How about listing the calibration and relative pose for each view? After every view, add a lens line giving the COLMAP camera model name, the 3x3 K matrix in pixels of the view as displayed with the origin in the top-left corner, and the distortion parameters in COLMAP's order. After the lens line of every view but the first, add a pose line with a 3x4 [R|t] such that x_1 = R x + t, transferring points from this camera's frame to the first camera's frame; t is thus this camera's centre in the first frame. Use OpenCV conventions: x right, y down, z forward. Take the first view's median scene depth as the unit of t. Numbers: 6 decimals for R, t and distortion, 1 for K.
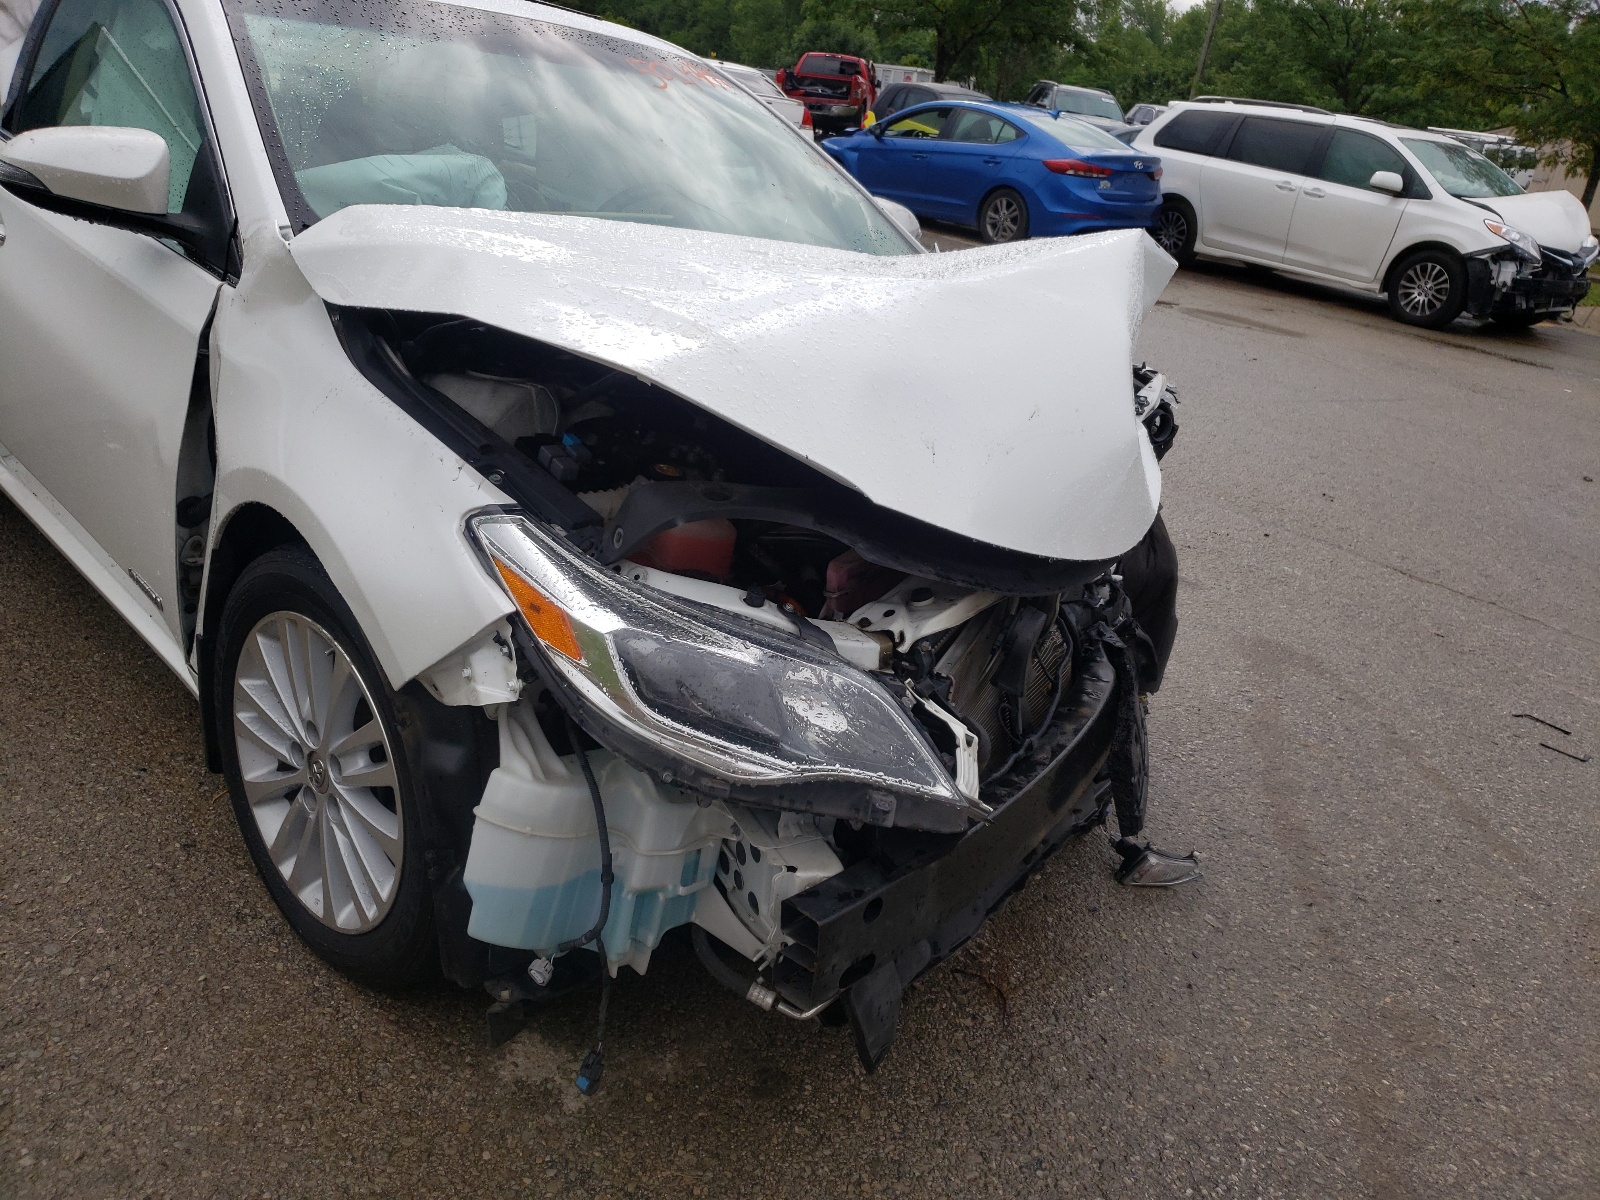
lens RADIAL K [[1226.5, 0, 800.3], [0, 1226.5, 535.3], [0, 0, 1]] dist [0.046356, -0.048343]
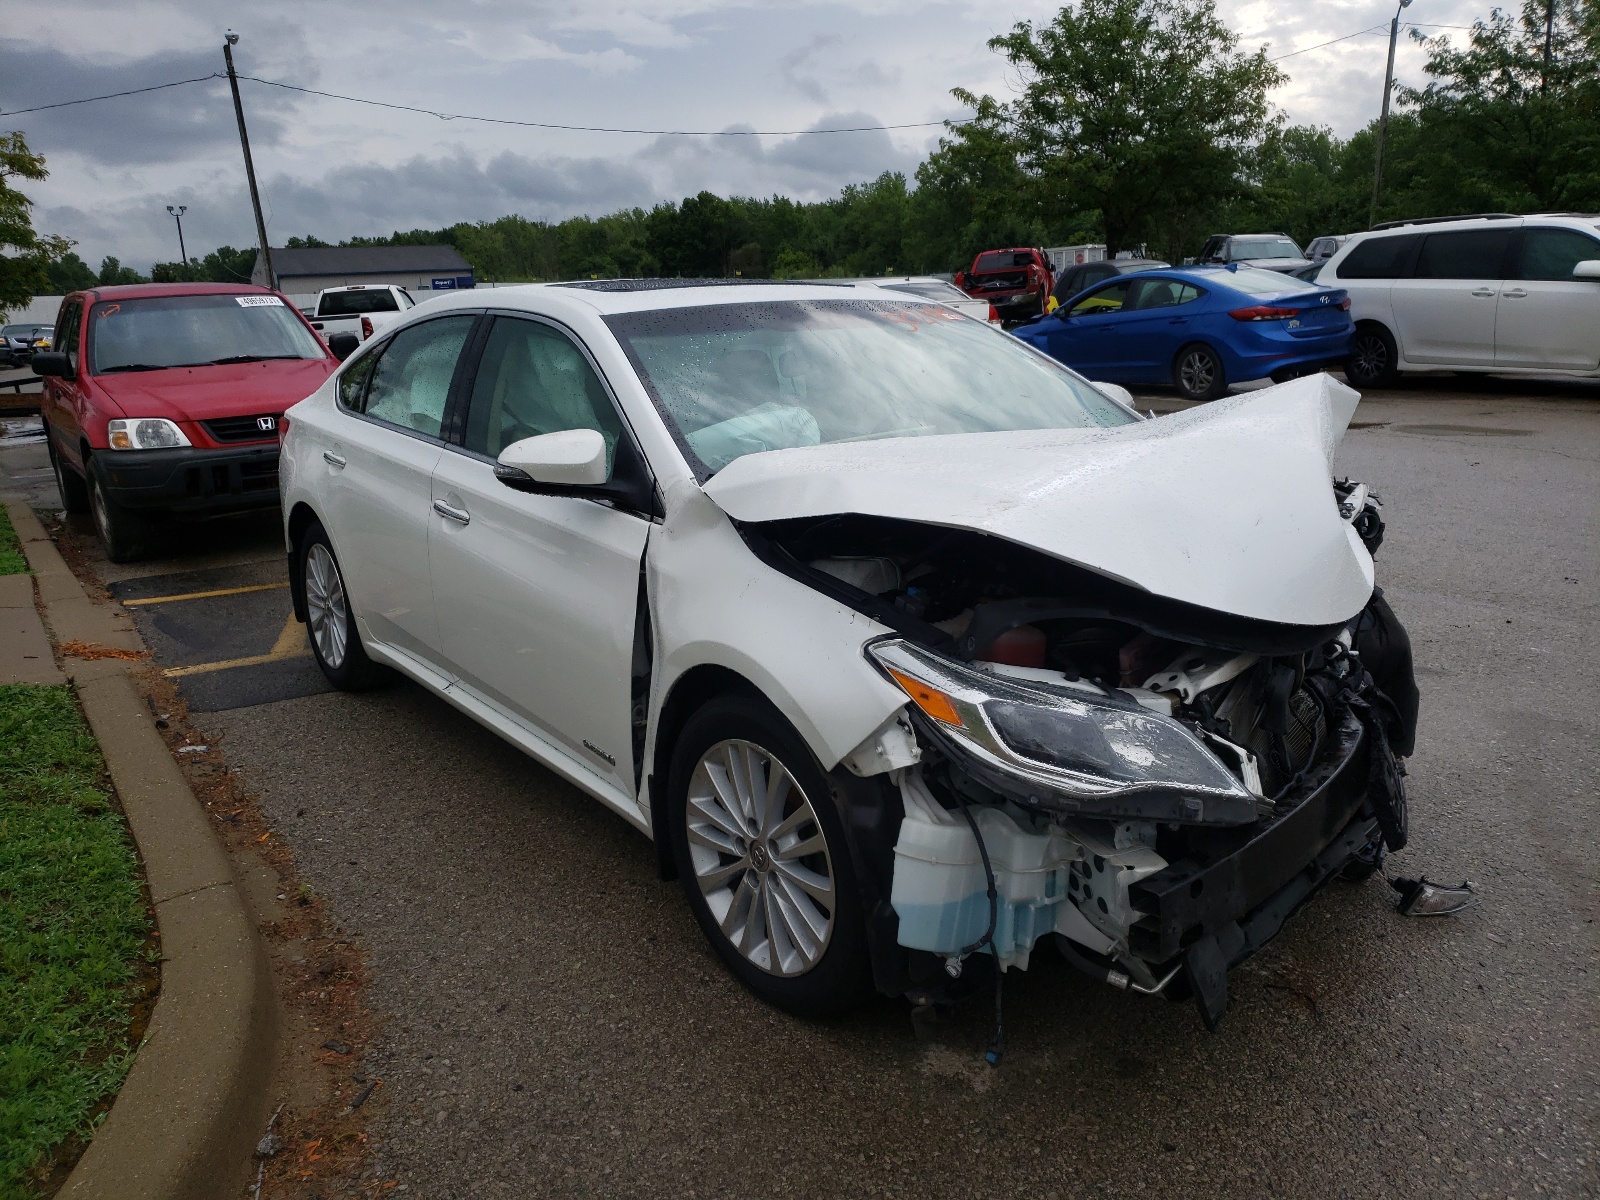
lens RADIAL K [[1214.6, 0, 800.6], [0, 1214.6, 599.7], [0, 0, 1]] dist [0.009596, 0.031709]
pose [[0.975051, -0.139082, -0.173006, -0.071019], [0.120375, 0.986123, -0.114333, 0.069034], [0.186507, 0.090655, 0.978262, -0.339005]]
